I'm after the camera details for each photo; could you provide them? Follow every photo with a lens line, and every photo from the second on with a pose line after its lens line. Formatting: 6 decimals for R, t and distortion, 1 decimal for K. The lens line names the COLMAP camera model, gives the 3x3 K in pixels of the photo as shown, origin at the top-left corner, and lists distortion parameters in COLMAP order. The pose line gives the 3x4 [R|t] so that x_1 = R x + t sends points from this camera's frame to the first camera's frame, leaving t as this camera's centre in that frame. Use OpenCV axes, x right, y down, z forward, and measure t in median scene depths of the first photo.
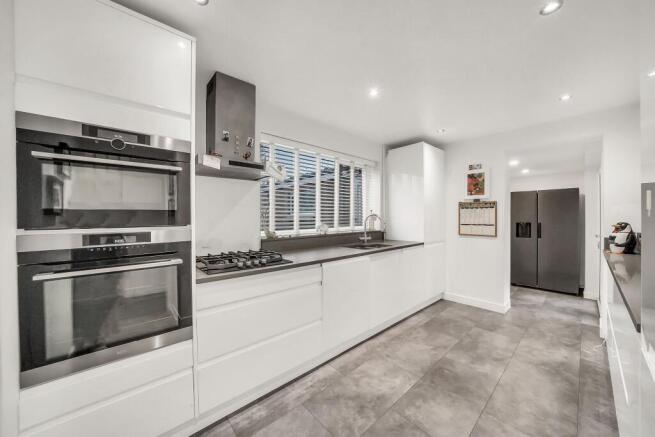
lens RADIAL K [[235.4, 0, 328.1], [0, 235.4, 220.9], [0, 0, 1]] dist [-0.001937, -0.000150]
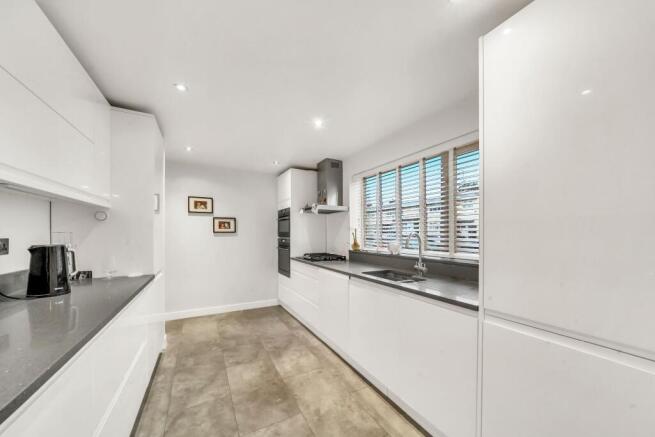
lens RADIAL K [[235.4, 0, 328.1], [0, 235.4, 220.9], [0, 0, 1]] dist [-0.001937, -0.000150]
pose [[-0.233665, -0.059536, -0.970493, 1.387614], [-0.029139, 0.998104, -0.054214, -0.027950], [0.971880, 0.015611, -0.234957, 1.375996]]
